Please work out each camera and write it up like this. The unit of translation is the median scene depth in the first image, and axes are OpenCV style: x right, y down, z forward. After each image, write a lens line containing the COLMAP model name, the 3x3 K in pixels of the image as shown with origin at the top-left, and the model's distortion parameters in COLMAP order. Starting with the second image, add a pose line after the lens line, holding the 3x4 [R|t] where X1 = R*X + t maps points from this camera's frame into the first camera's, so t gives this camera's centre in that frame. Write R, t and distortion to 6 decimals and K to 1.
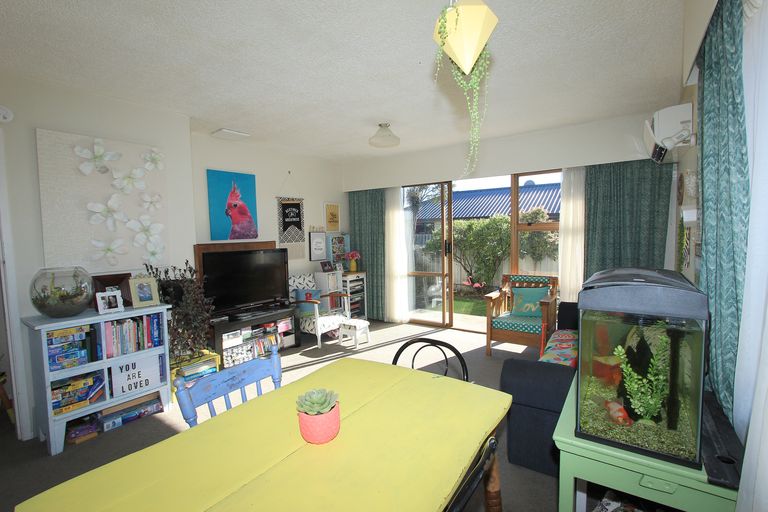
lens RADIAL K [[354.2, 0, 383.3], [0, 354.2, 257.4], [0, 0, 1]] dist [-0.003924, -0.000281]
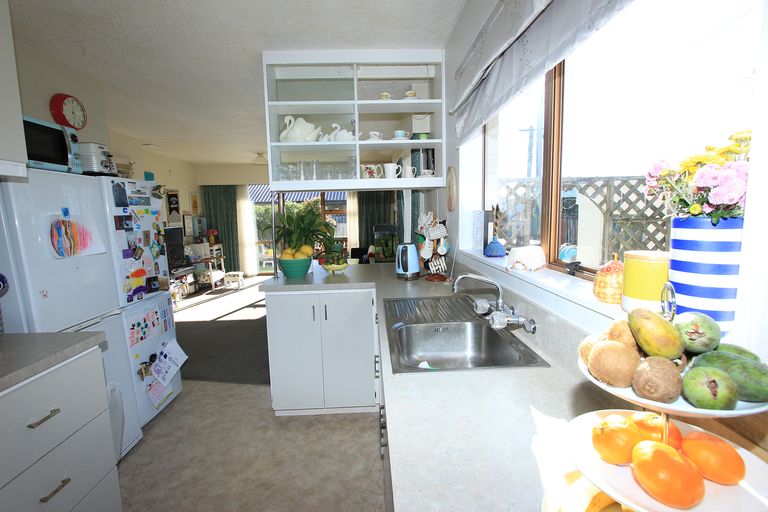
lens RADIAL K [[354.2, 0, 383.9], [0, 354.2, 258.2], [0, 0, 1]] dist [-0.003924, -0.000281]
pose [[0.786766, -0.077097, 0.612418, -0.447599], [0.046863, 0.996766, 0.065279, 0.040862], [-0.615470, -0.022659, 0.787835, -0.548006]]
